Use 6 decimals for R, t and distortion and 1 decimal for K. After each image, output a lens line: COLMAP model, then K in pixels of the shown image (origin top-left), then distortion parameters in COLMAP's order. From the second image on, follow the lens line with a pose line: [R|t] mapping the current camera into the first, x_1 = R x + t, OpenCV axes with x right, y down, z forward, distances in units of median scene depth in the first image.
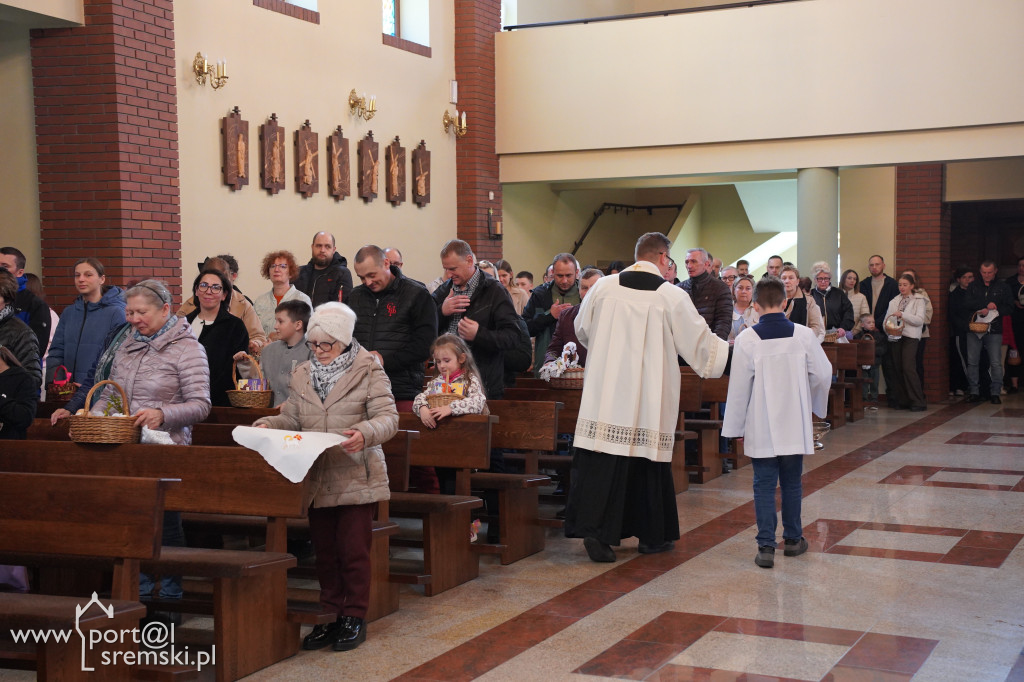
lens RADIAL K [[1538.0, 0, 500.9], [0, 1538.0, 314.8], [0, 0, 1]] dist [0.248292, 0.000000]
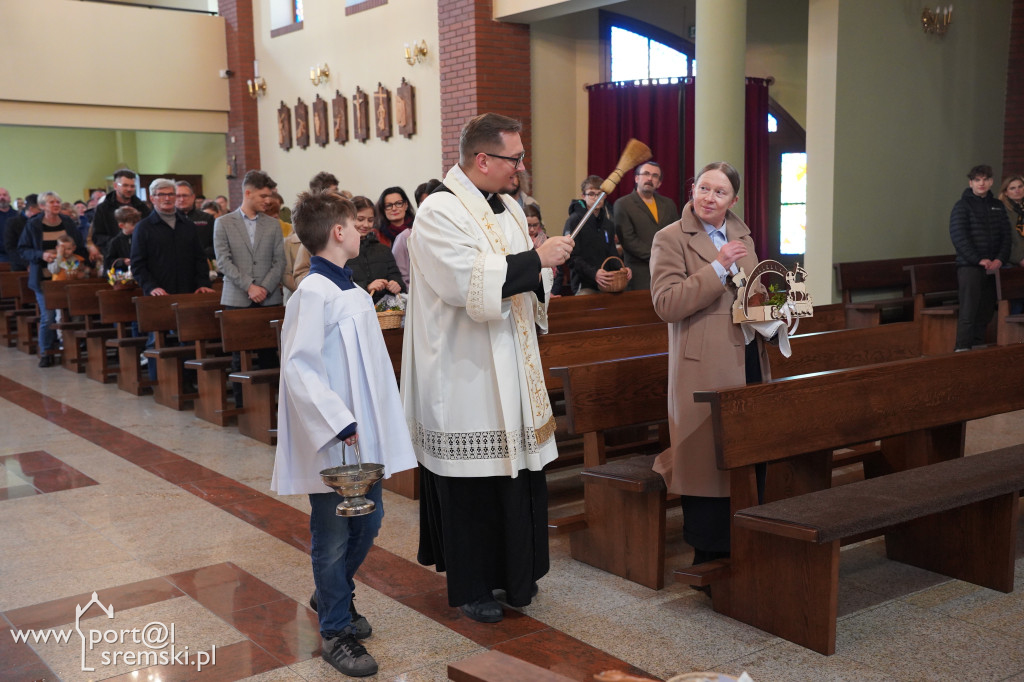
lens RADIAL K [[1065.0, 0, 510.0], [0, 1065.0, 337.7], [0, 0, 1]] dist [0.028857, 0.000000]
pose [[-0.471741, 0.135304, -0.871294, 0.667536], [0.013297, 0.989135, 0.146404, -0.041345], [0.881637, 0.057479, -0.468415, 1.569561]]
